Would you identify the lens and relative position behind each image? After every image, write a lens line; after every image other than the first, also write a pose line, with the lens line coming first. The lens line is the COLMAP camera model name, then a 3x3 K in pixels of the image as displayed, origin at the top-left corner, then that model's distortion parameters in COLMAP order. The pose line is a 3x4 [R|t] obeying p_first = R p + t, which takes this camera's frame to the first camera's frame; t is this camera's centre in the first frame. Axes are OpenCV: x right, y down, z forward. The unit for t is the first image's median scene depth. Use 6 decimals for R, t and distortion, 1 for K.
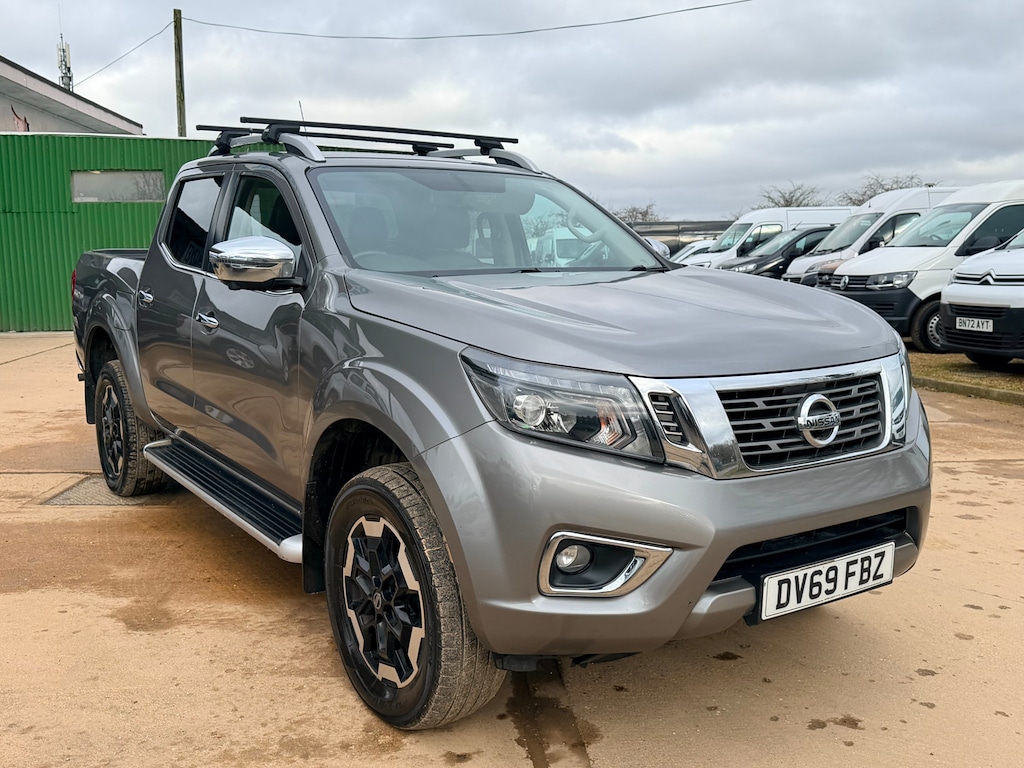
lens RADIAL K [[970.0, 0, 502.7], [0, 970.0, 383.6], [0, 0, 1]] dist [0.179148, -0.363494]
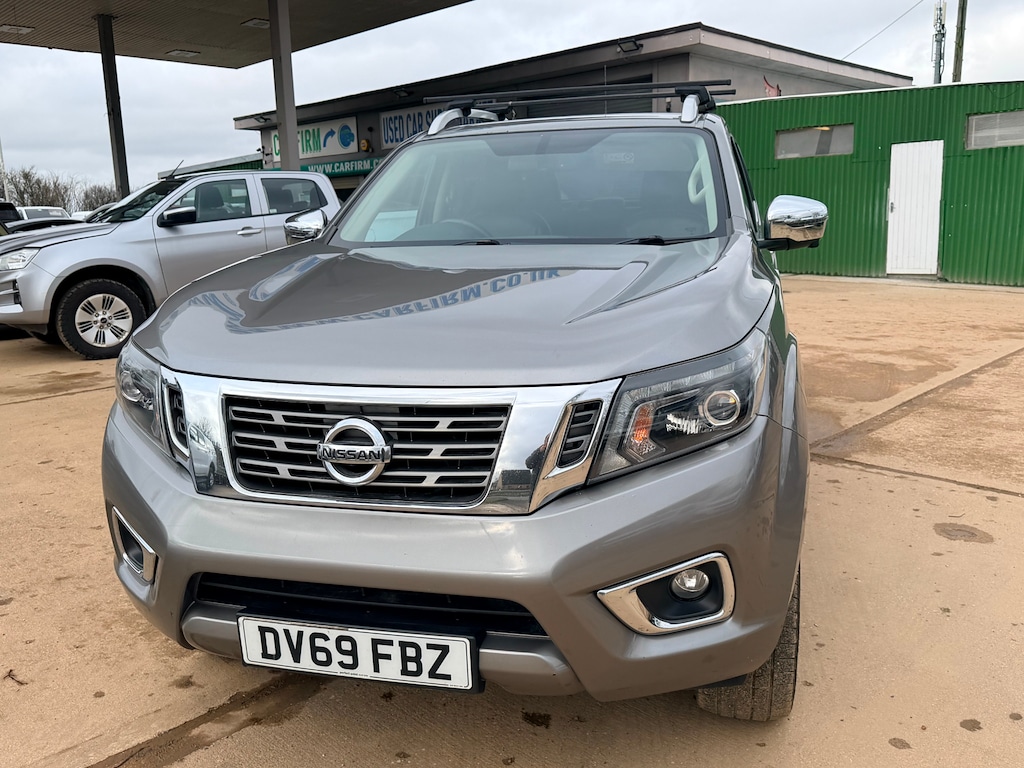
lens RADIAL K [[866.0, 0, 518.9], [0, 866.0, 379.3], [0, 0, 1]] dist [0.106584, -0.175408]
pose [[0.654117, 0.136661, -0.743946, 0.877845], [-0.082357, 0.990563, 0.109551, -0.102771], [0.751897, -0.010390, 0.659199, 0.614200]]
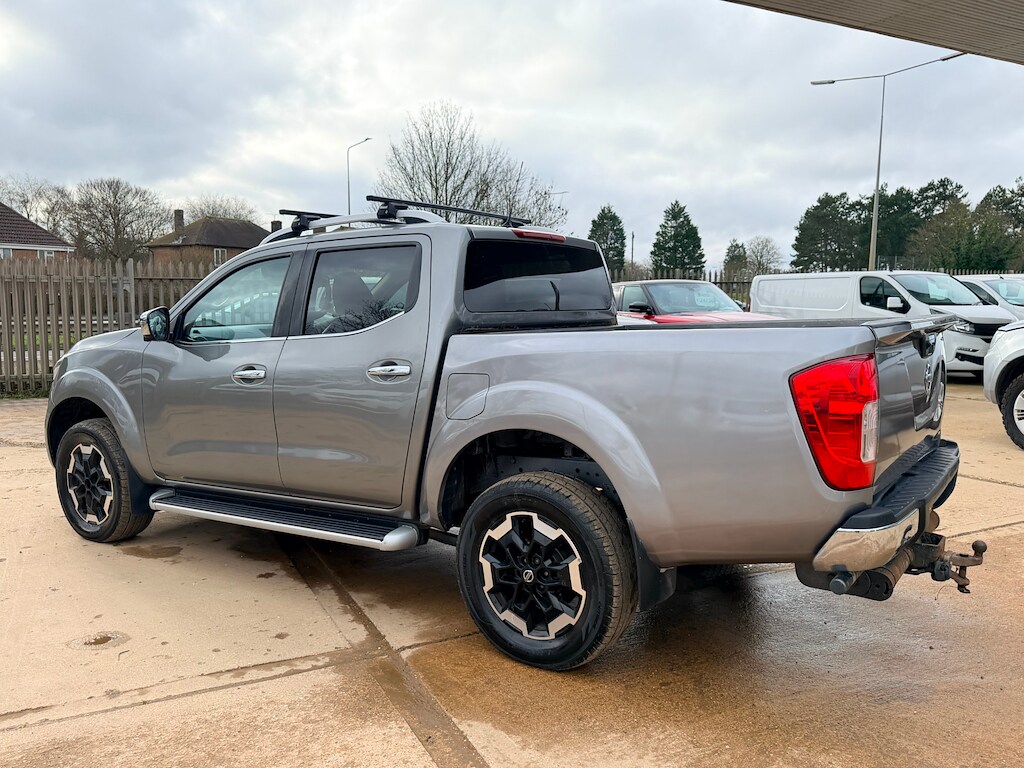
lens RADIAL K [[817.6, 0, 514.0], [0, 817.6, 389.4], [0, 0, 1]] dist [0.135977, -0.235399]
pose [[-0.932109, 0.047940, -0.358990, 0.186895], [-0.040230, 0.971362, 0.234174, -0.489692], [0.359936, 0.232718, -0.903487, 3.359592]]
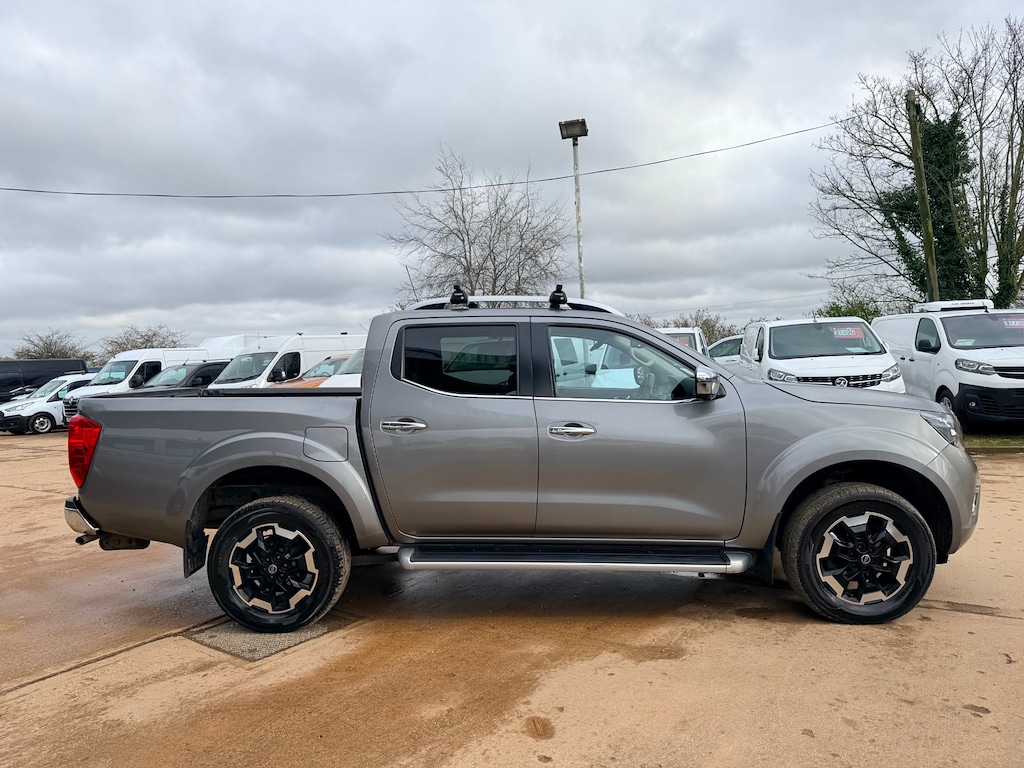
lens RADIAL K [[713.0, 0, 499.4], [0, 713.0, 394.1], [0, 0, 1]] dist [0.038747, -0.047261]
pose [[0.606873, -0.056102, 0.792817, -1.641868], [0.145398, 0.988509, -0.041348, -0.128623], [-0.781387, 0.140367, 0.608056, 0.709249]]
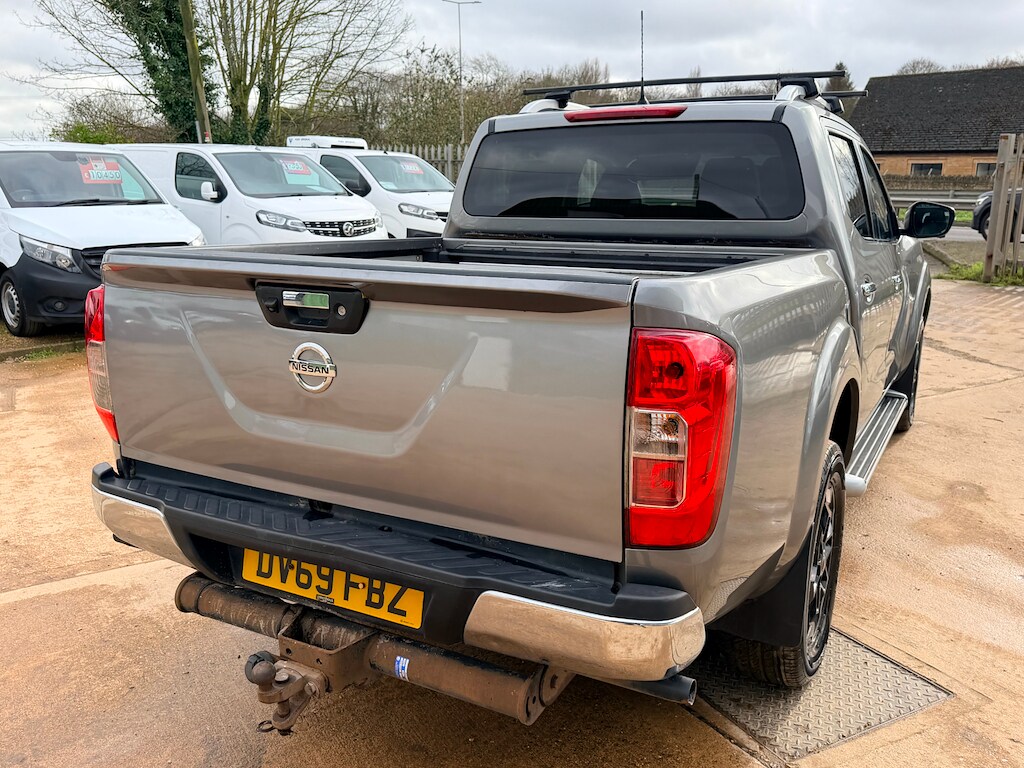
lens RADIAL K [[865.1, 0, 520.3], [0, 865.1, 388.8], [0, 0, 1]] dist [0.112605, -0.191074]
pose [[-0.462137, -0.199601, 0.864054, -1.447129], [0.125722, 0.949754, 0.286639, -0.417117], [-0.877852, 0.241097, -0.413822, 2.659421]]
